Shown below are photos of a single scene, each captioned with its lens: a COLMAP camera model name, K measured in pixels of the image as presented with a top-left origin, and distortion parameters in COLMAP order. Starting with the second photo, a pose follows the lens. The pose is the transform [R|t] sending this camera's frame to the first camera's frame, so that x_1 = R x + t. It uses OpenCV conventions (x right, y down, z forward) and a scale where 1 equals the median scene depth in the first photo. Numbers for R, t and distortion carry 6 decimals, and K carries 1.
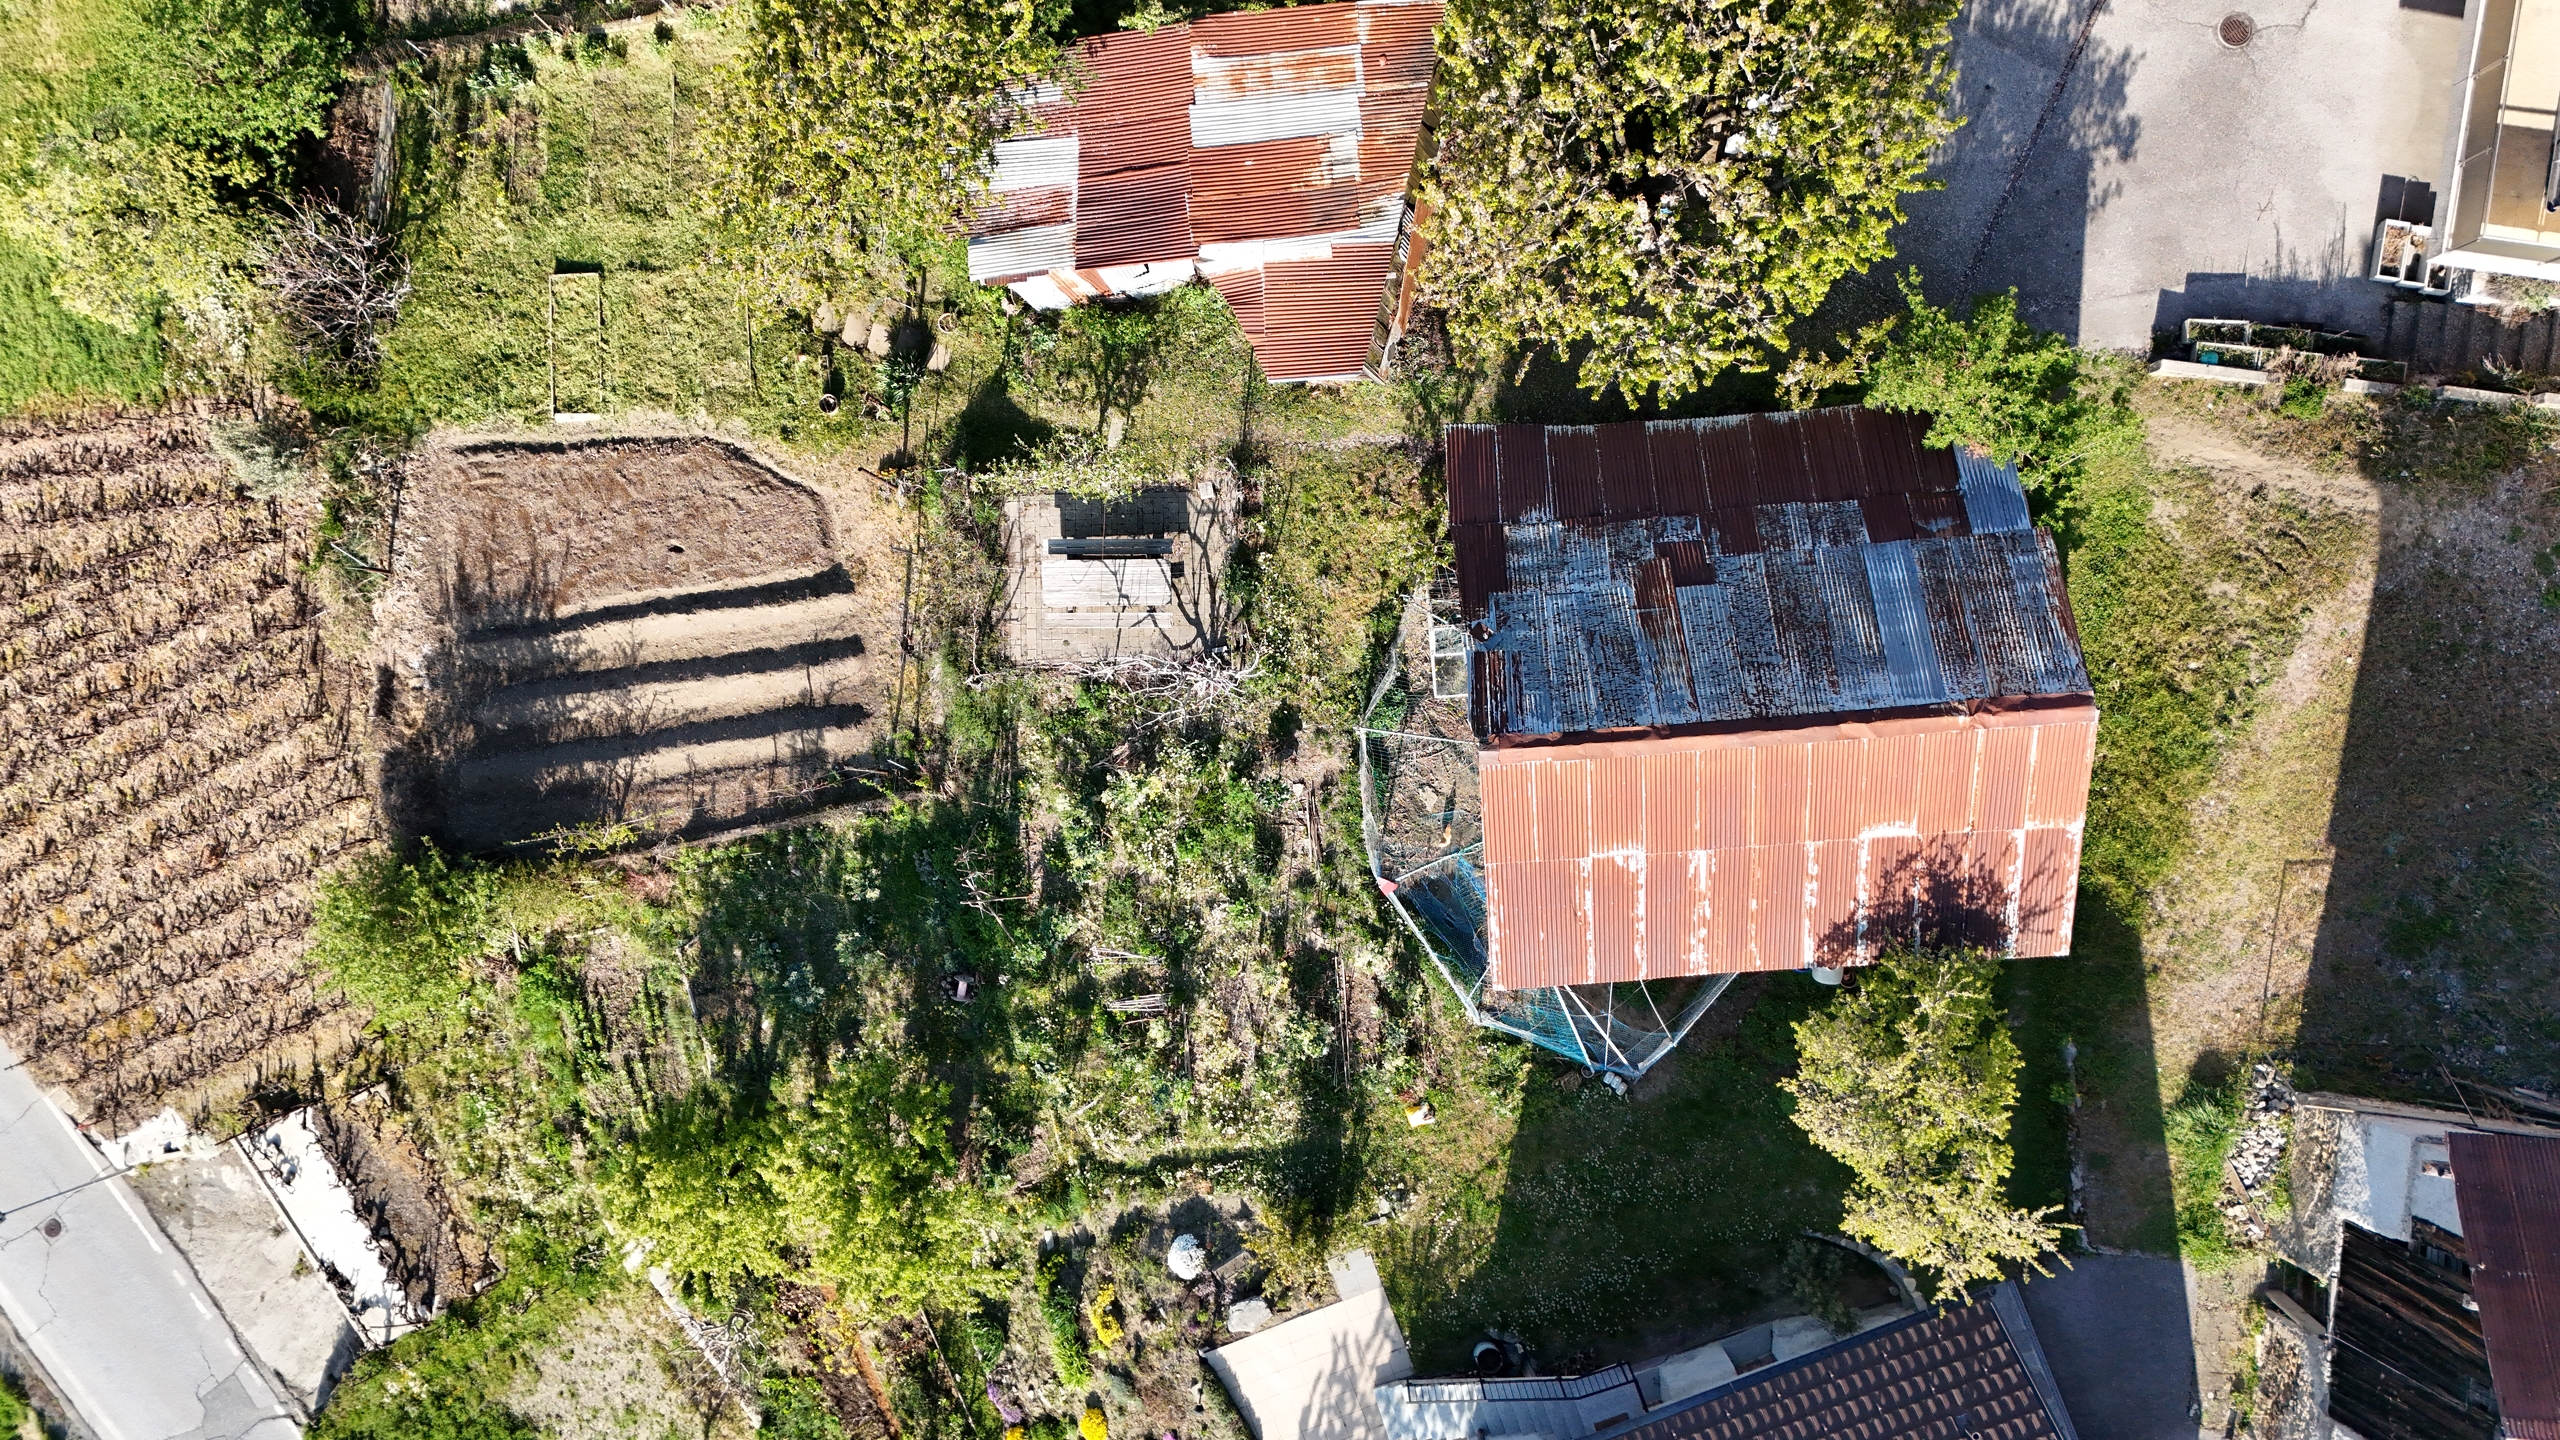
lens RADIAL K [[1879.3, 0, 1274.2], [0, 1879.3, 721.2], [0, 0, 1]] dist [0.090892, -0.093475]
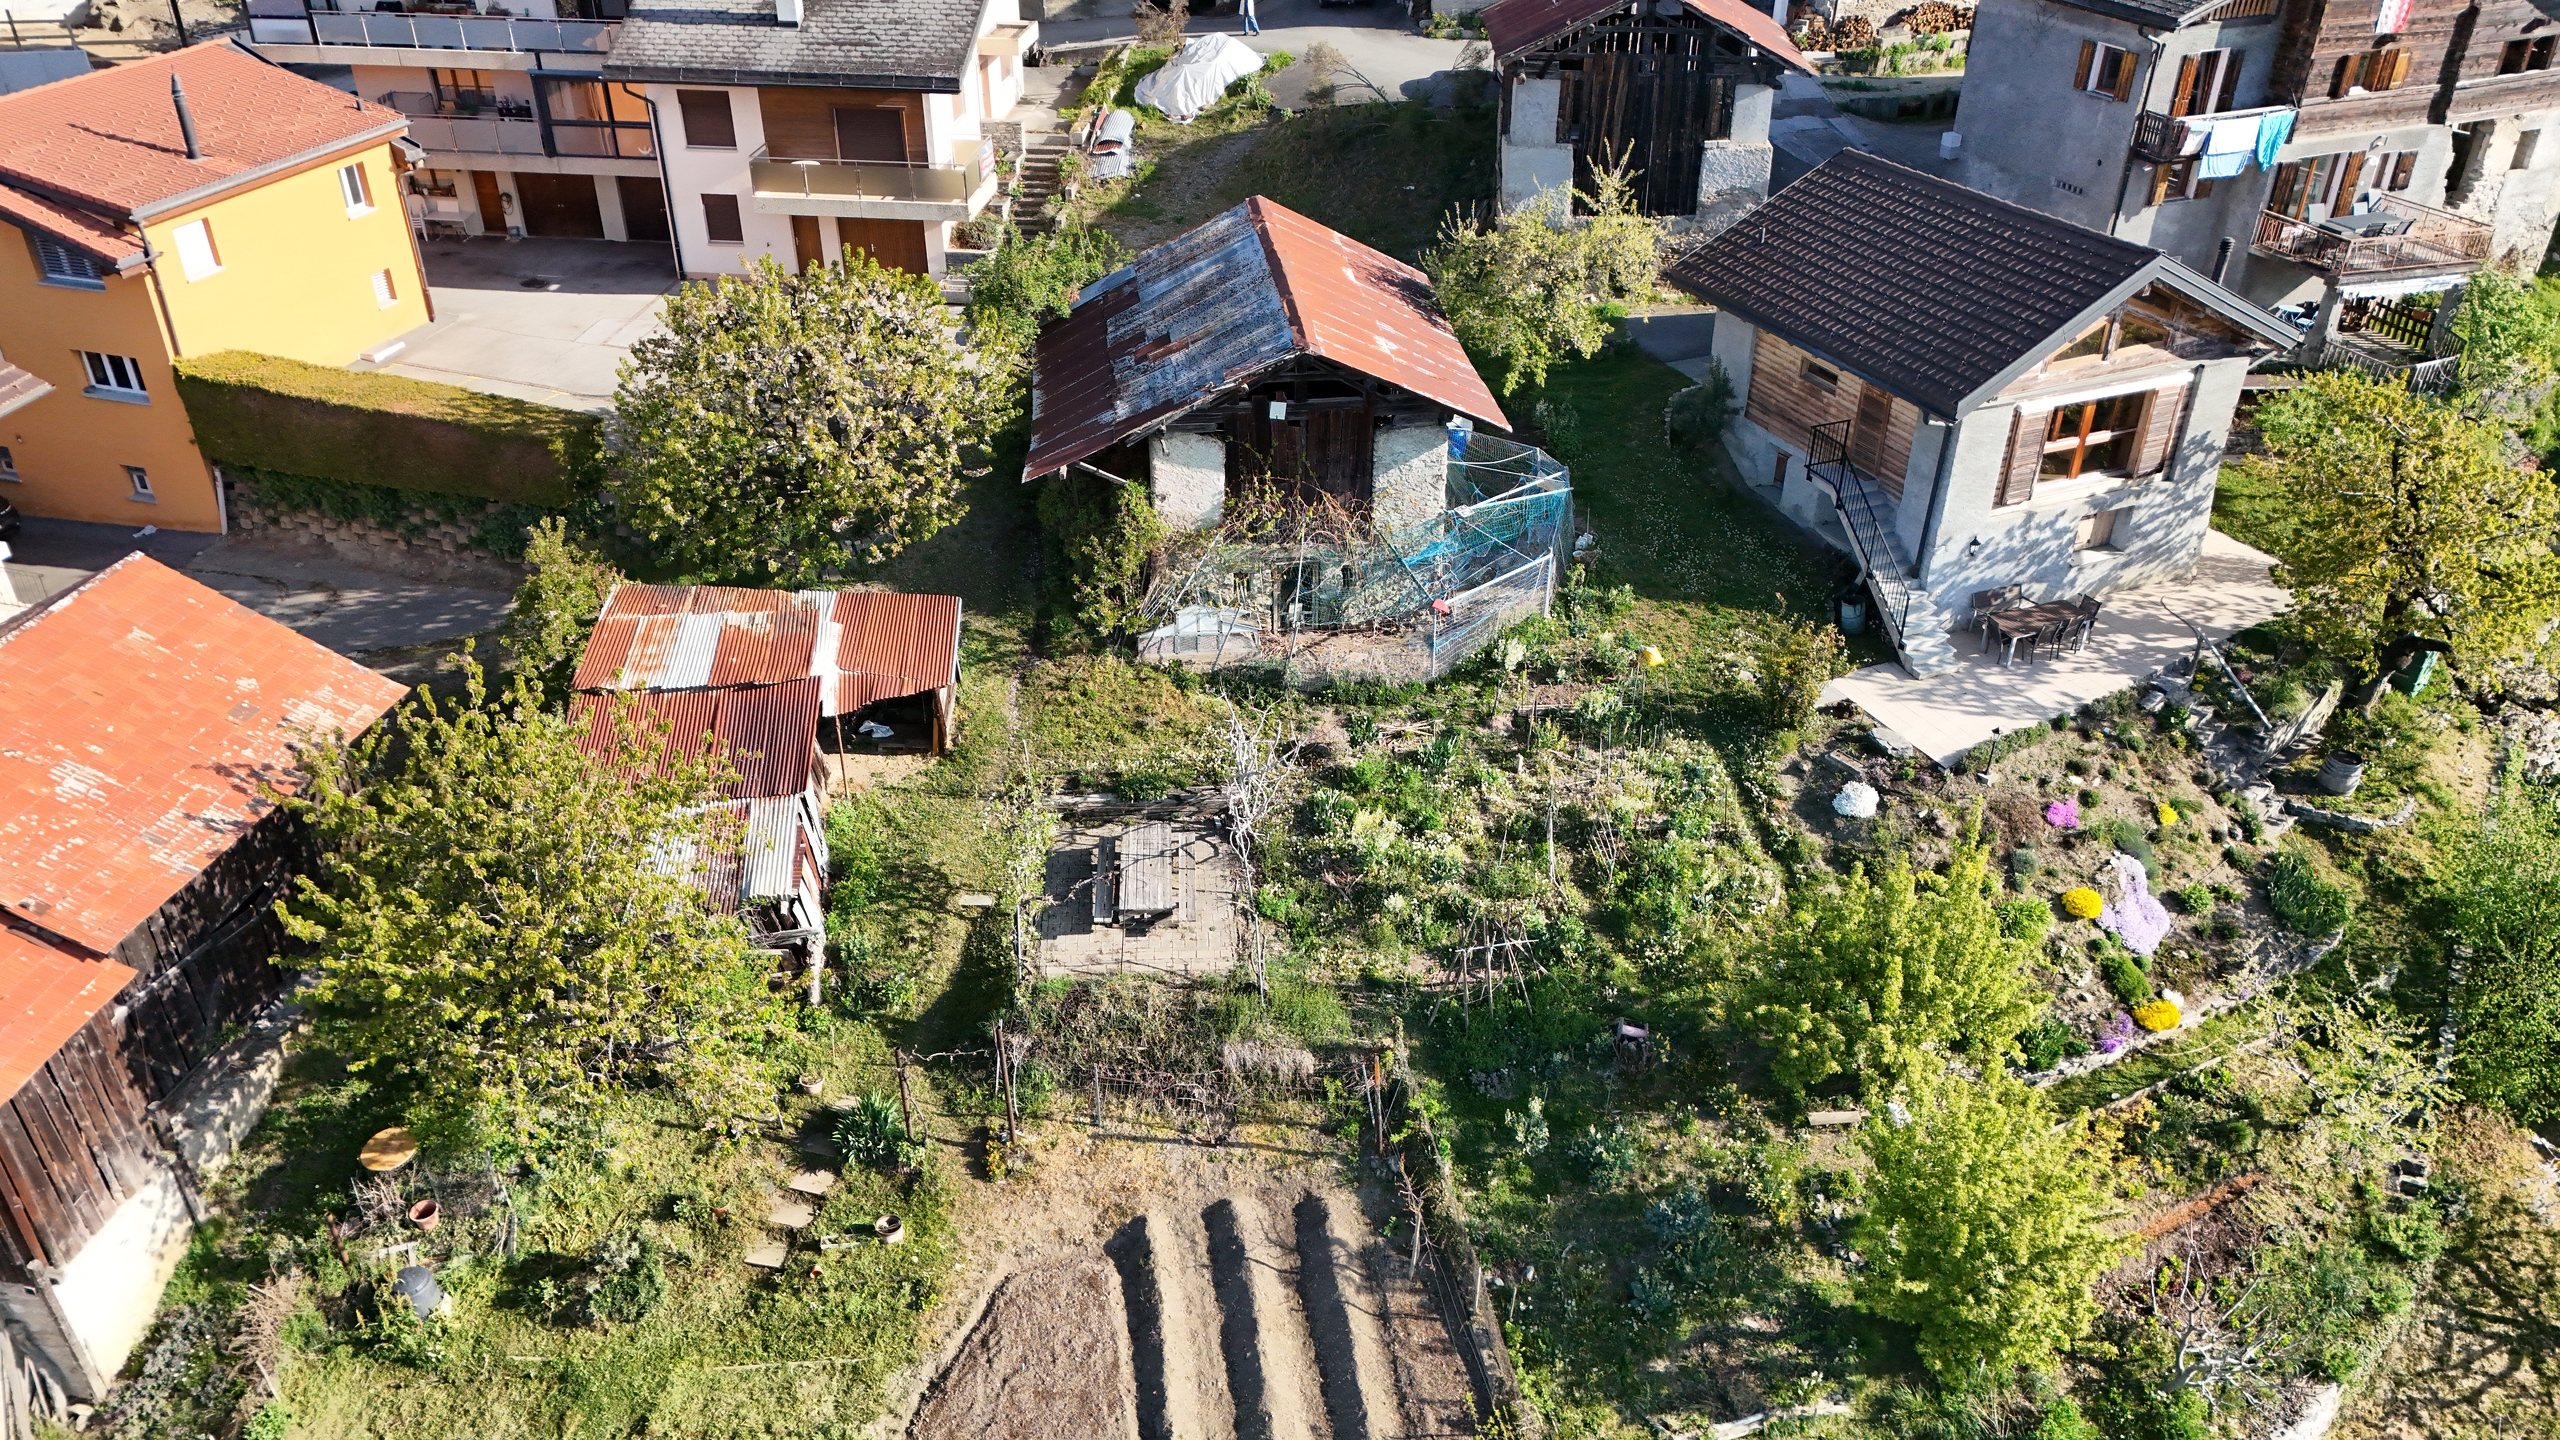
lens RADIAL K [[1879.3, 0, 1274.2], [0, 1879.3, 721.2], [0, 0, 1]] dist [0.090892, -0.093475]
pose [[-0.043615, -0.495469, 0.867530, -0.820140], [0.999030, -0.016331, 0.040899, -0.046984], [-0.006097, 0.868472, 0.495700, 0.482321]]
